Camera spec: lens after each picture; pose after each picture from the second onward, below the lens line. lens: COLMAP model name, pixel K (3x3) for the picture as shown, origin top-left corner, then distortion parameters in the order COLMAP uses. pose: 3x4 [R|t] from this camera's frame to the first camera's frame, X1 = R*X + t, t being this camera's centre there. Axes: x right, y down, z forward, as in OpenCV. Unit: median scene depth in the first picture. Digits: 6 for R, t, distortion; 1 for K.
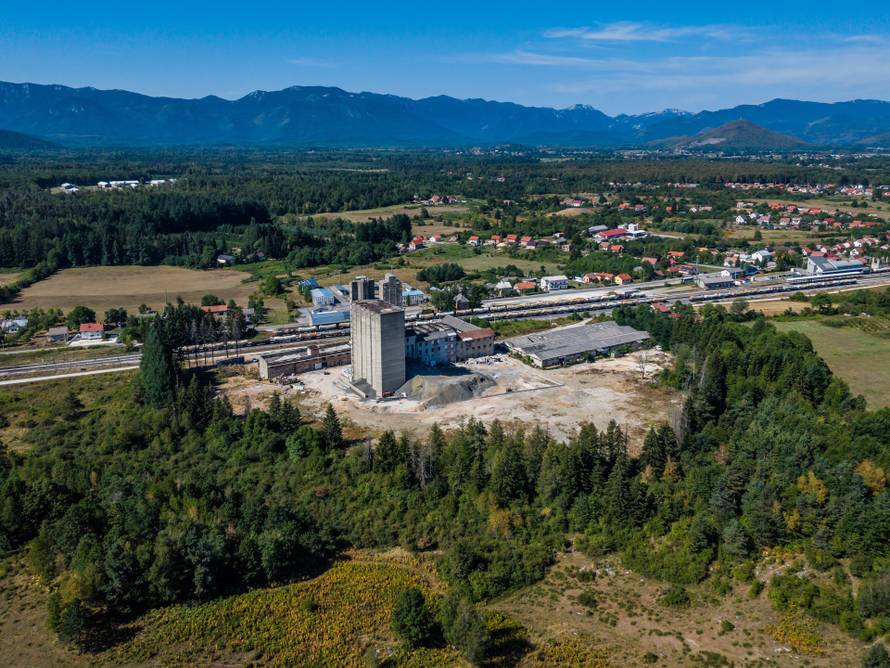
lens RADIAL K [[629.5, 0, 445.0], [0, 629.5, 334.0], [0, 0, 1]] dist [0.061463, -0.025855]
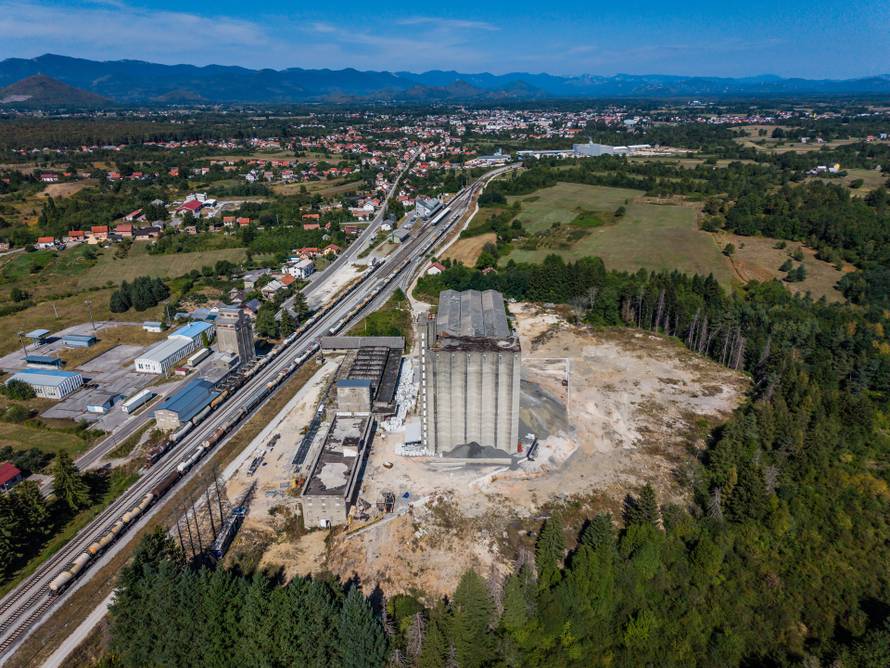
lens RADIAL K [[578.7, 0, 444.9], [0, 578.7, 325.2], [0, 0, 1]] dist [0.160804, -0.311624]
pose [[0.544424, -0.306246, 0.780907, -0.603724], [0.239834, 0.948937, 0.204936, -0.197843], [-0.803793, 0.075716, 0.590072, 0.581614]]
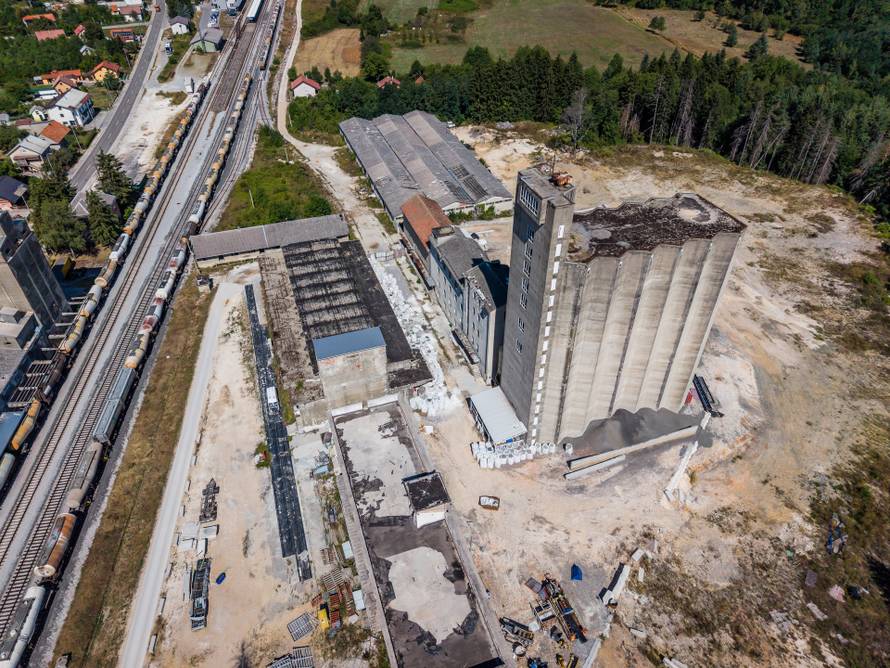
lens RADIAL K [[585.2, 0, 444.0], [0, 585.2, 330.3], [0, 0, 1]] dist [0.051546, -0.015019]
pose [[0.210711, -0.603335, 0.769147, -0.378156], [0.277048, 0.791409, 0.544900, -0.187246], [-0.937467, 0.098275, 0.333912, 0.926403]]
